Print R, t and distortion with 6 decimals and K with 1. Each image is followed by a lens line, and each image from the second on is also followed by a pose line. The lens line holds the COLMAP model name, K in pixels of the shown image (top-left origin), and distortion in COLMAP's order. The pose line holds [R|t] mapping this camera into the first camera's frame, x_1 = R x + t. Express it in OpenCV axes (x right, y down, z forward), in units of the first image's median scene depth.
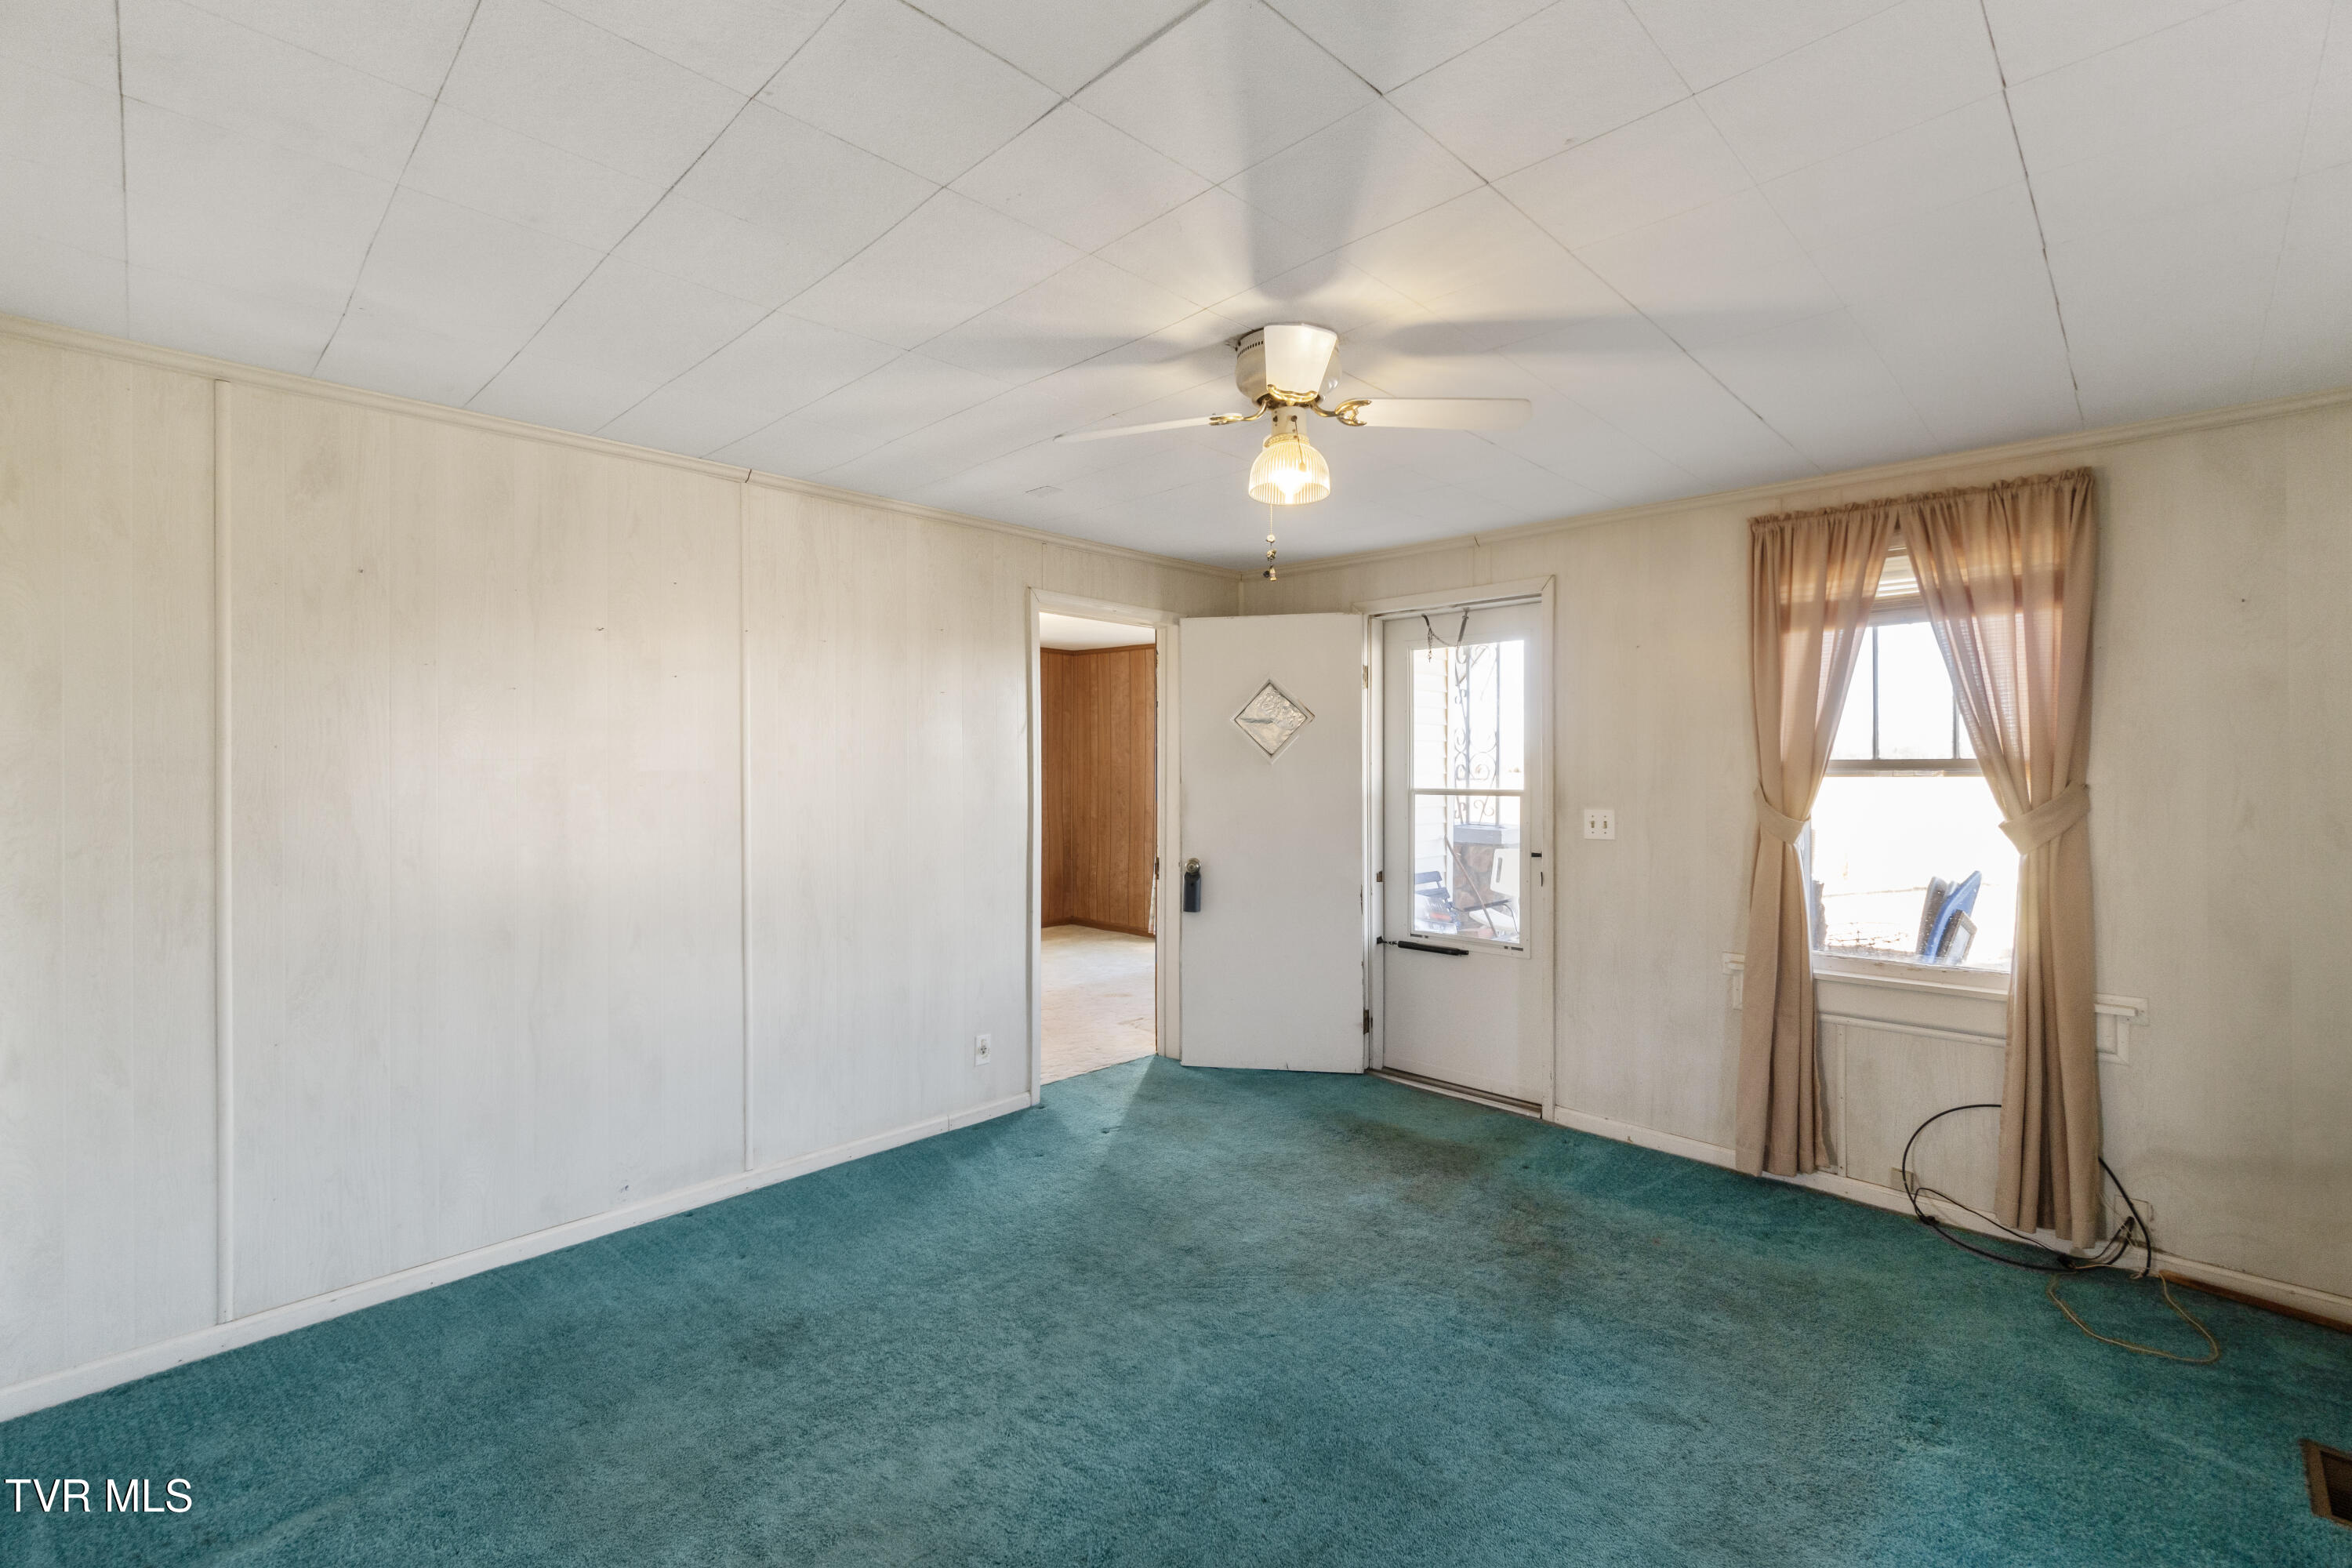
lens RADIAL K [[1026.6, 0, 1164.5], [0, 1026.6, 774.9], [0, 0, 1]] dist [-0.006273, 0.002942]
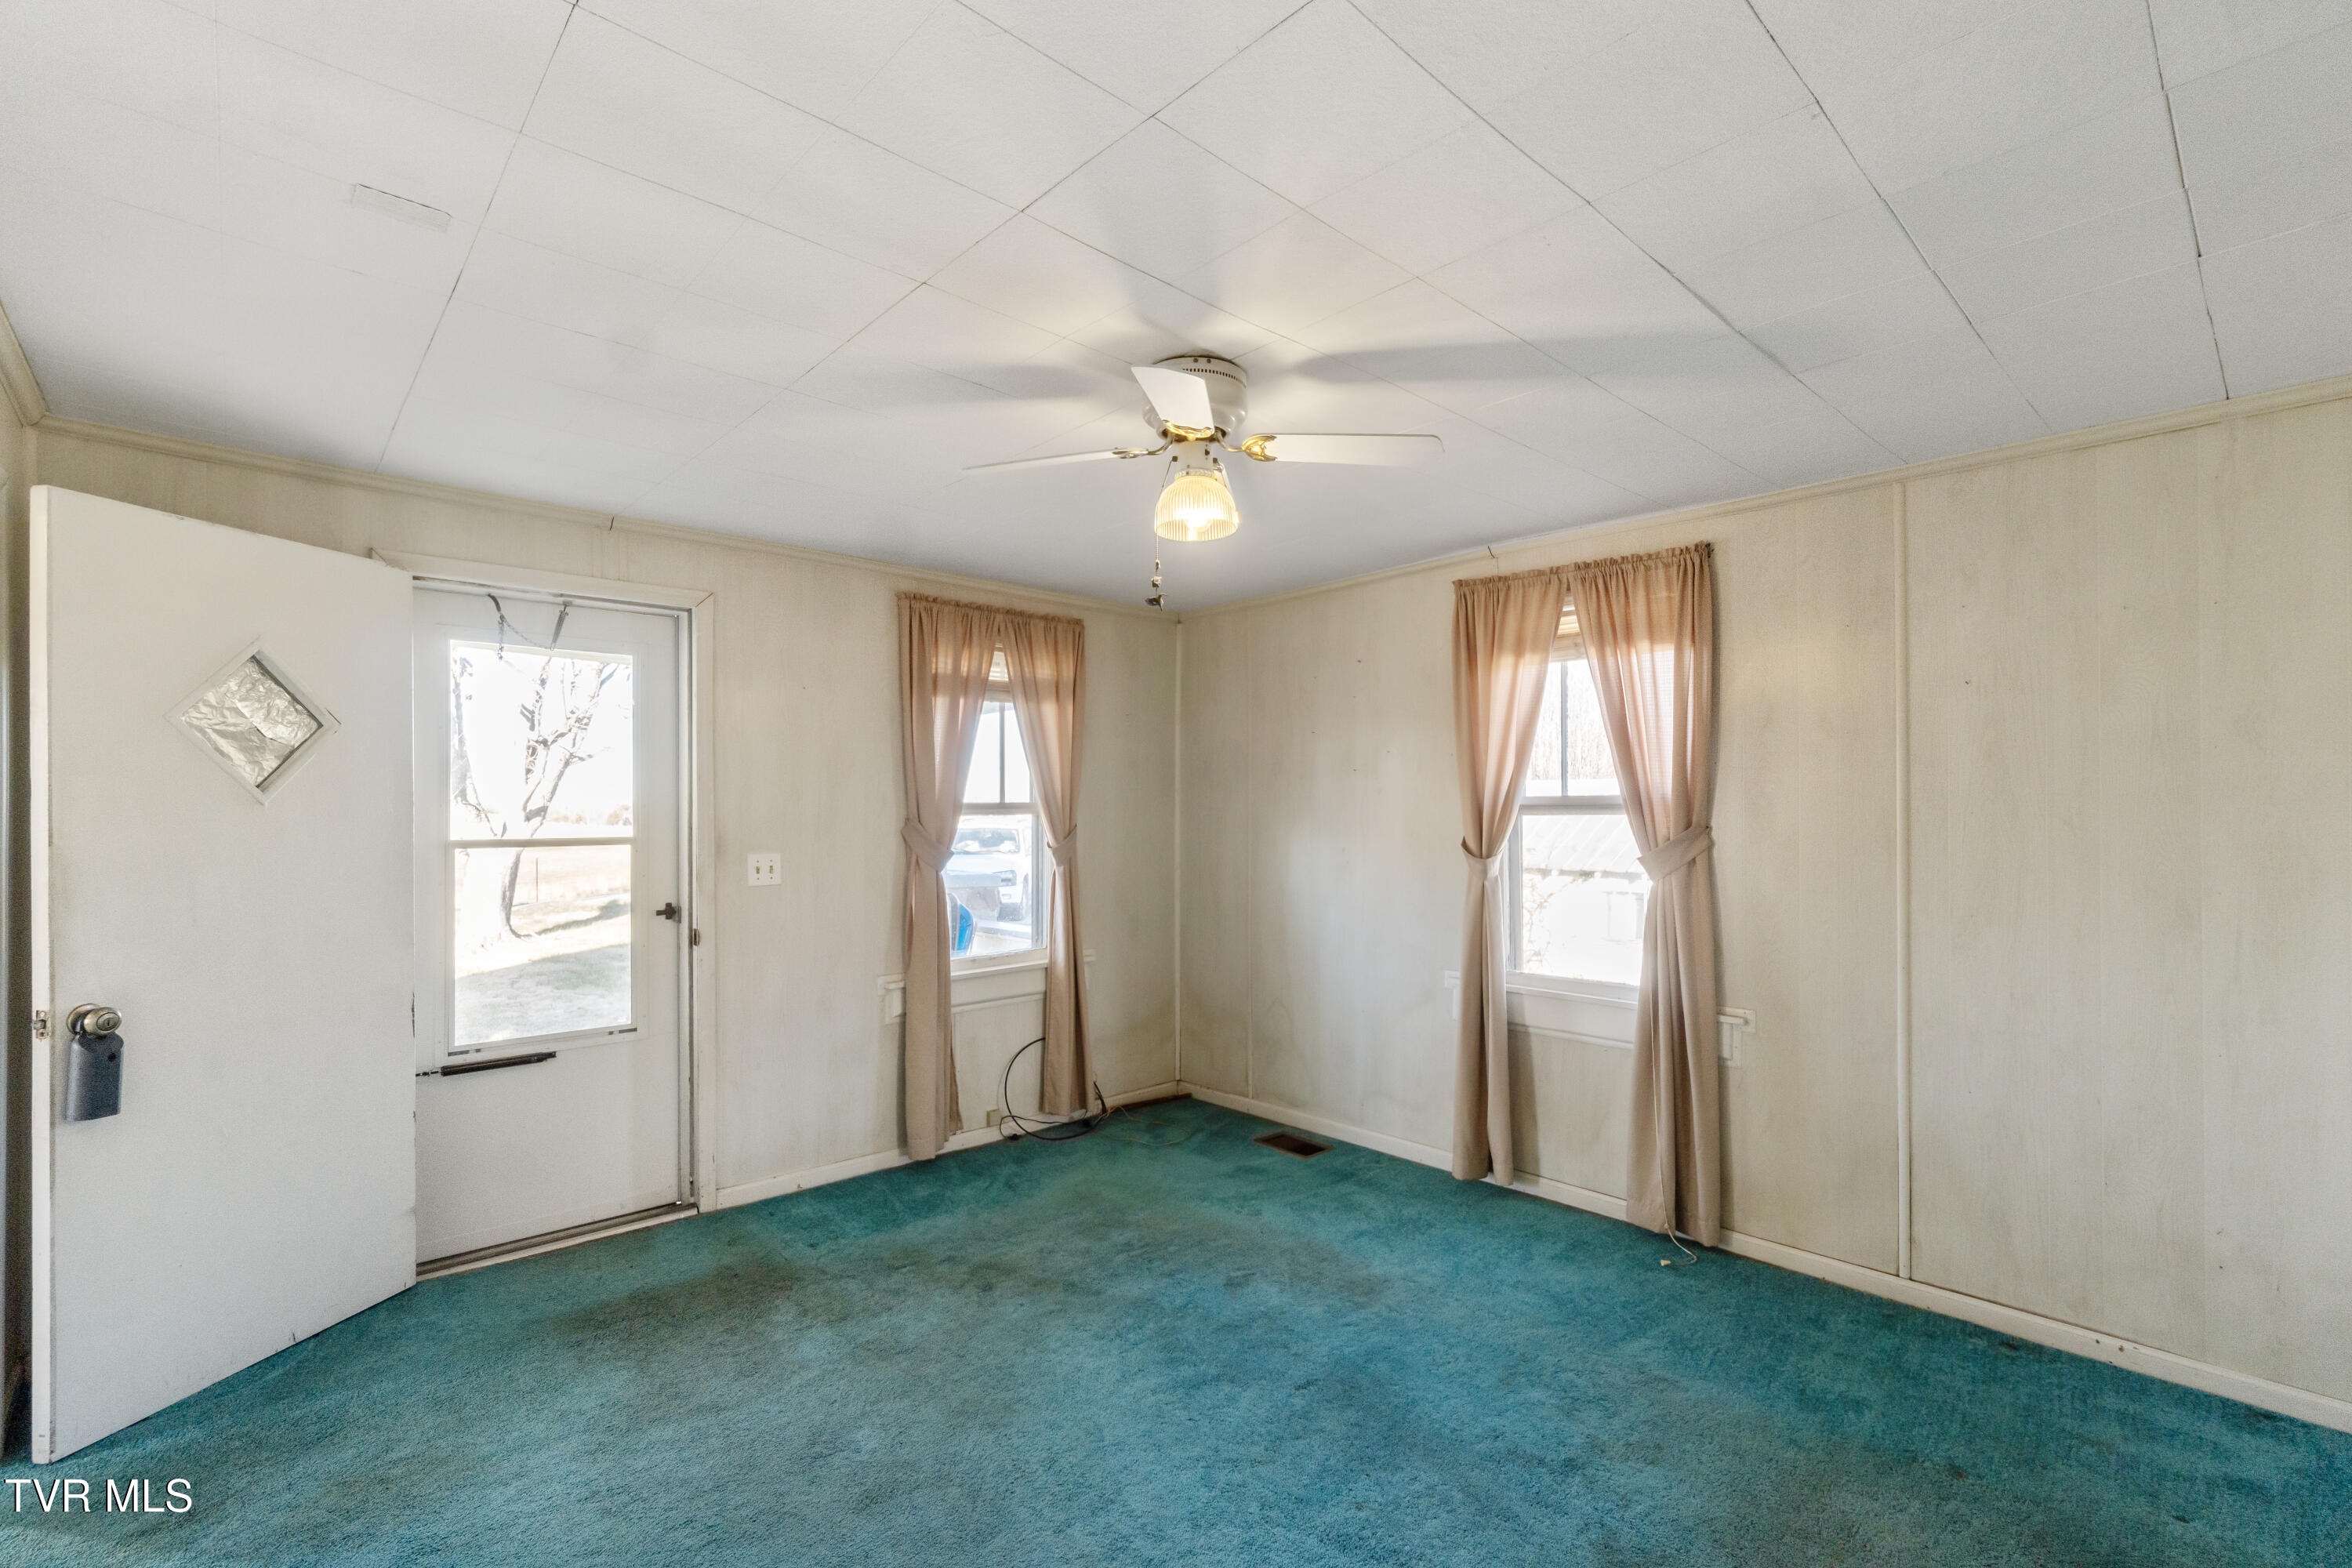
lens RADIAL K [[1026.6, 0, 1184.3], [0, 1026.6, 805.5], [0, 0, 1]] dist [-0.006273, 0.002942]
pose [[0.046042, 0.001477, 0.998938, -0.573530], [0.009437, 0.999954, -0.001913, -0.005902], [-0.998895, 0.009515, 0.046026, 0.648731]]
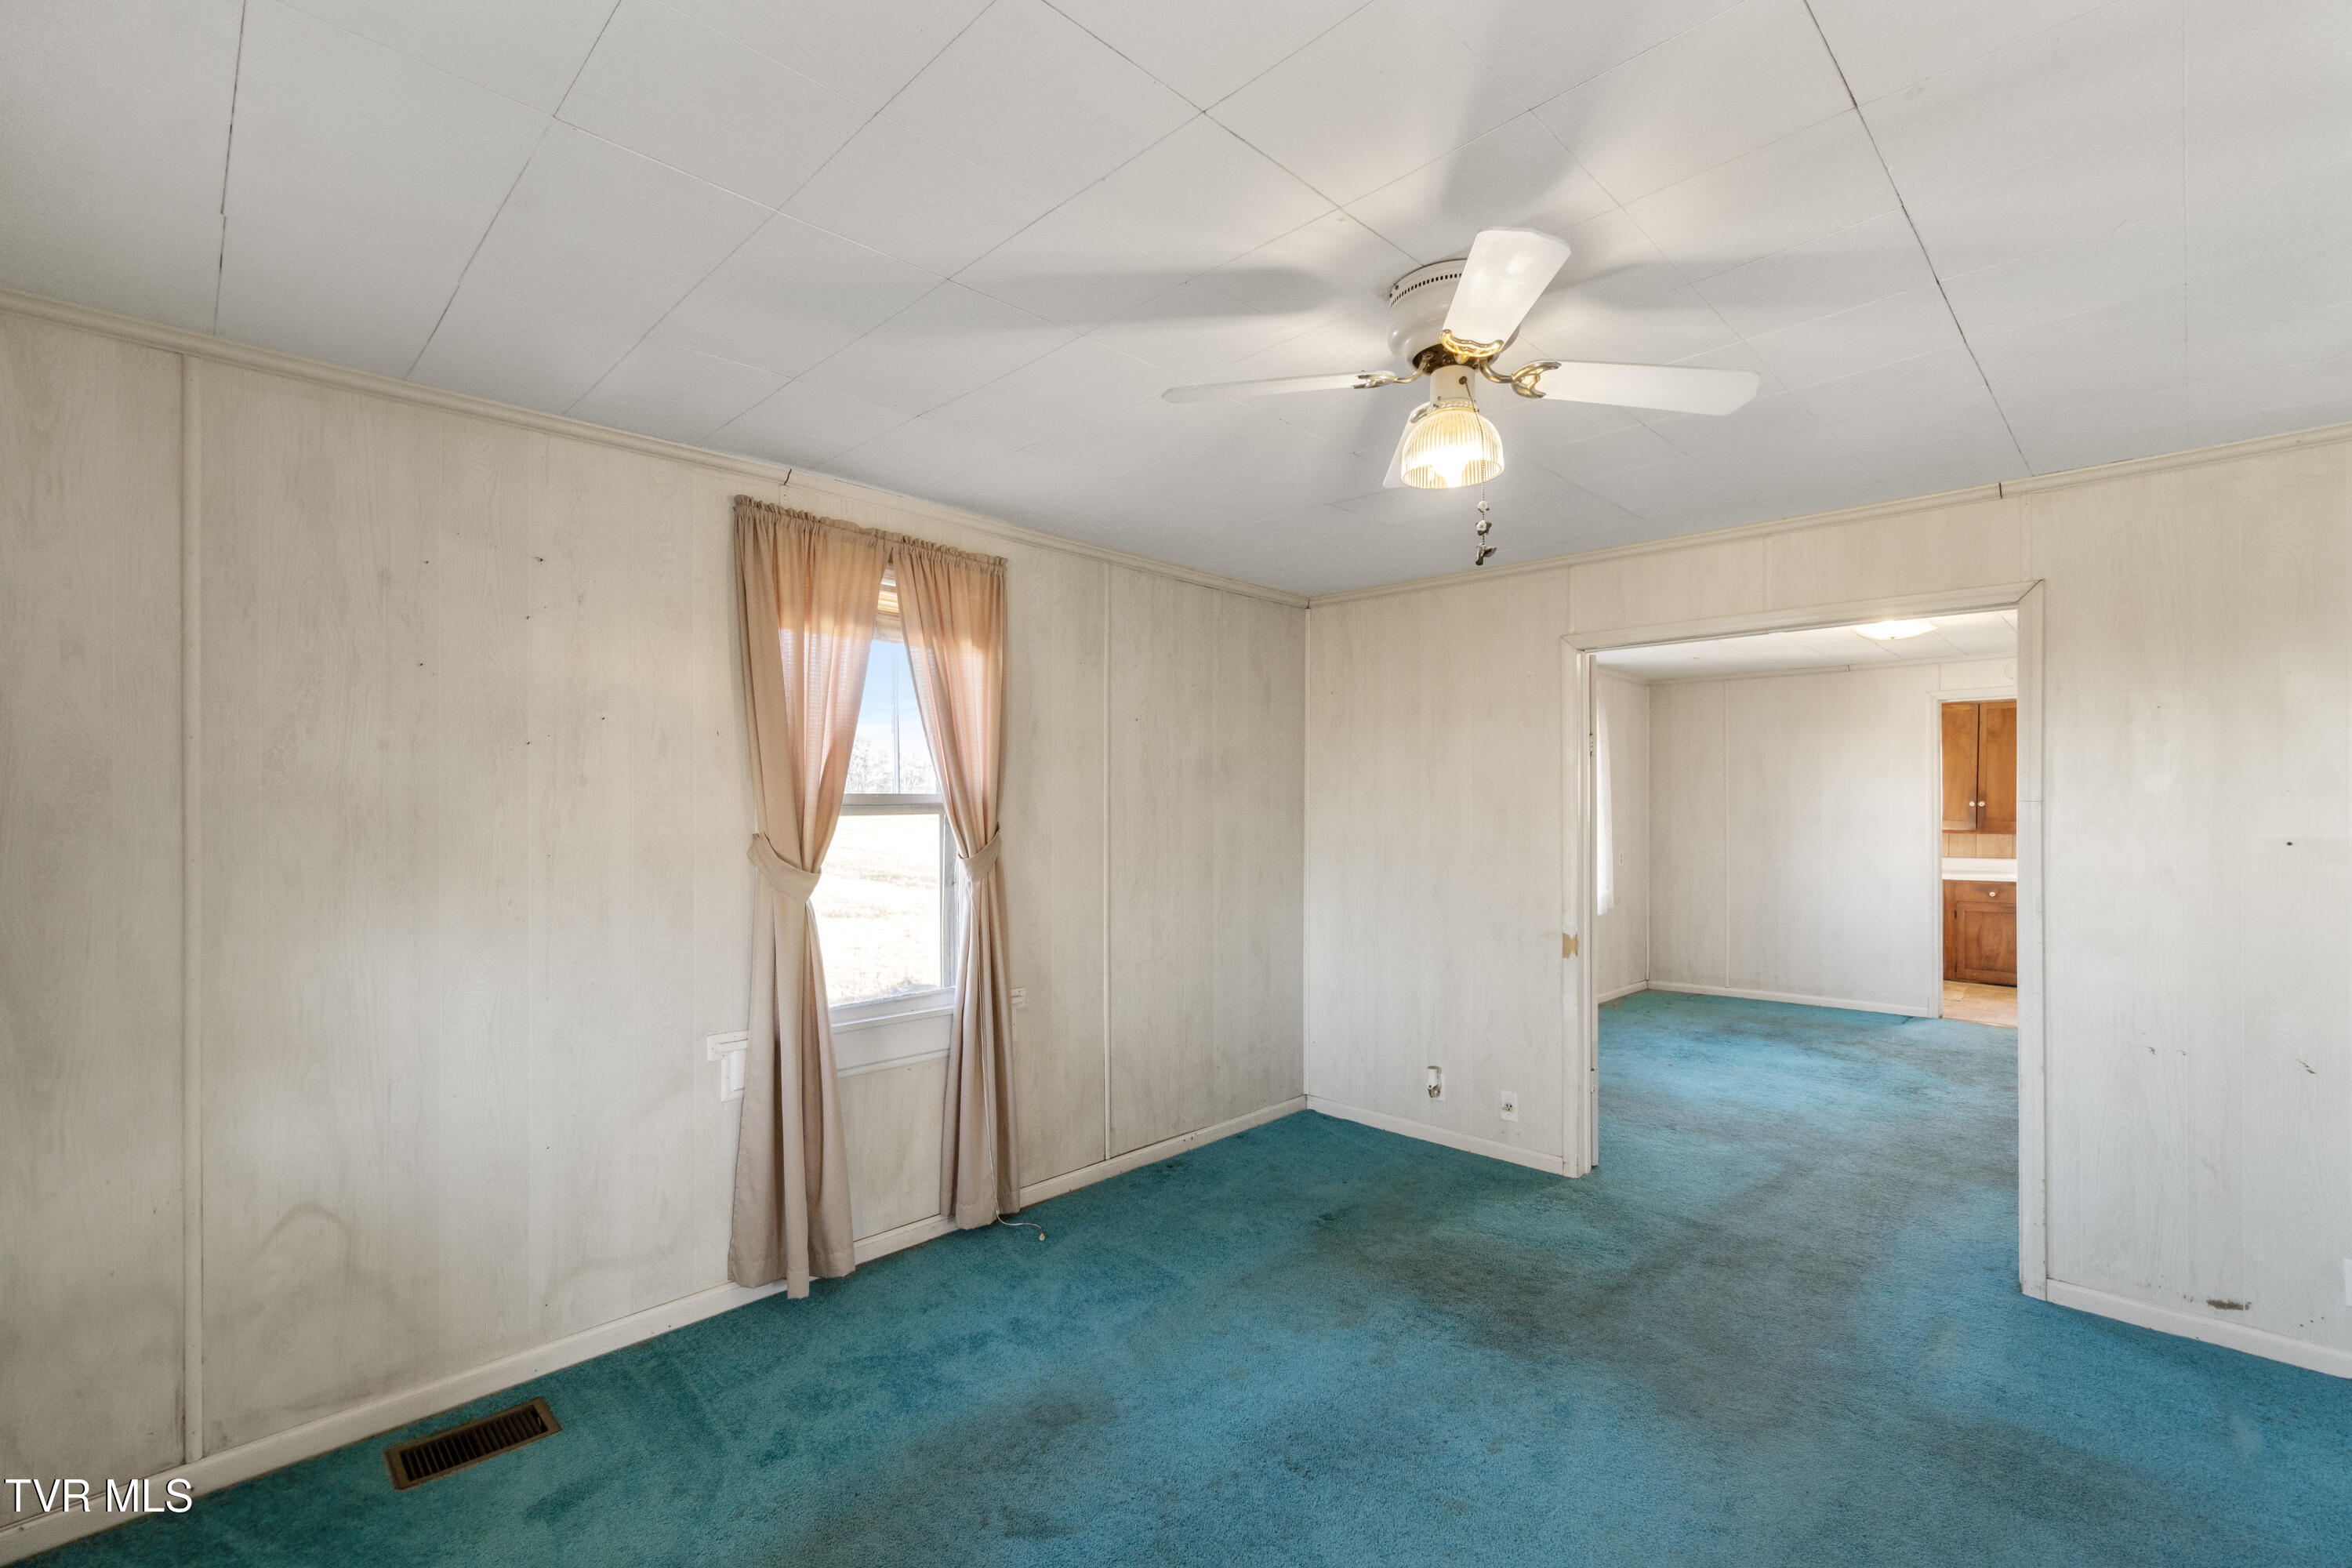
lens RADIAL K [[1026.6, 0, 1152.8], [0, 1026.6, 807.0], [0, 0, 1]] dist [-0.006273, 0.002942]
pose [[-0.999712, 0.000498, 0.023992, 0.234671], [0.000742, 0.999948, 0.010168, -0.011628], [-0.023986, 0.010183, -0.999660, 1.231599]]
